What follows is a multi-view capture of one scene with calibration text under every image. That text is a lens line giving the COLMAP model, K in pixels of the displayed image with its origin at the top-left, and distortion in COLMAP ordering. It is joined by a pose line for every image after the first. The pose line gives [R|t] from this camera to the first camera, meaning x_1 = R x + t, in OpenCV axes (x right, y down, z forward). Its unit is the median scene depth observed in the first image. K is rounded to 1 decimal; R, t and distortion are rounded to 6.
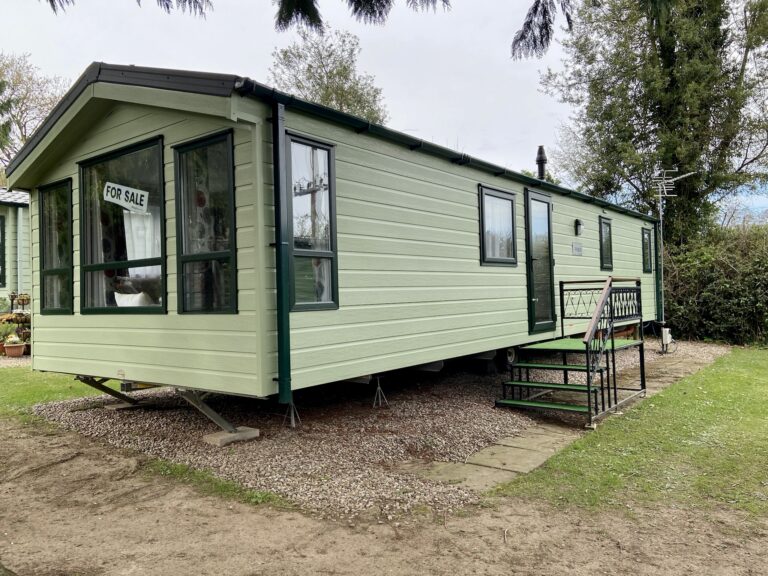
lens RADIAL K [[575.2, 0, 384.2], [0, 575.2, 278.5], [0, 0, 1]] dist [0.123984, -0.154101]
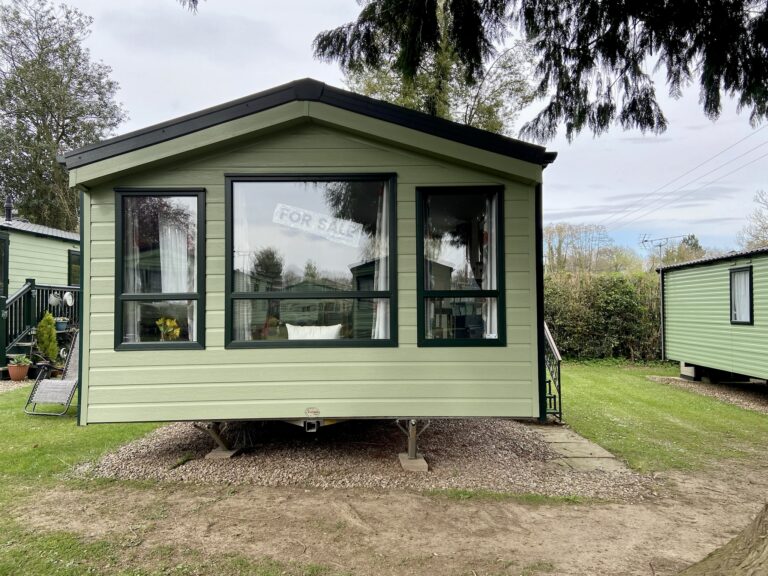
lens RADIAL K [[575.2, 0, 384.2], [0, 575.2, 278.5], [0, 0, 1]] dist [0.123984, -0.154101]
pose [[0.793899, 0.048198, 0.606137, -1.283280], [-0.029261, 0.998727, -0.041091, -0.021785], [-0.607345, 0.014886, 0.794298, 0.261424]]
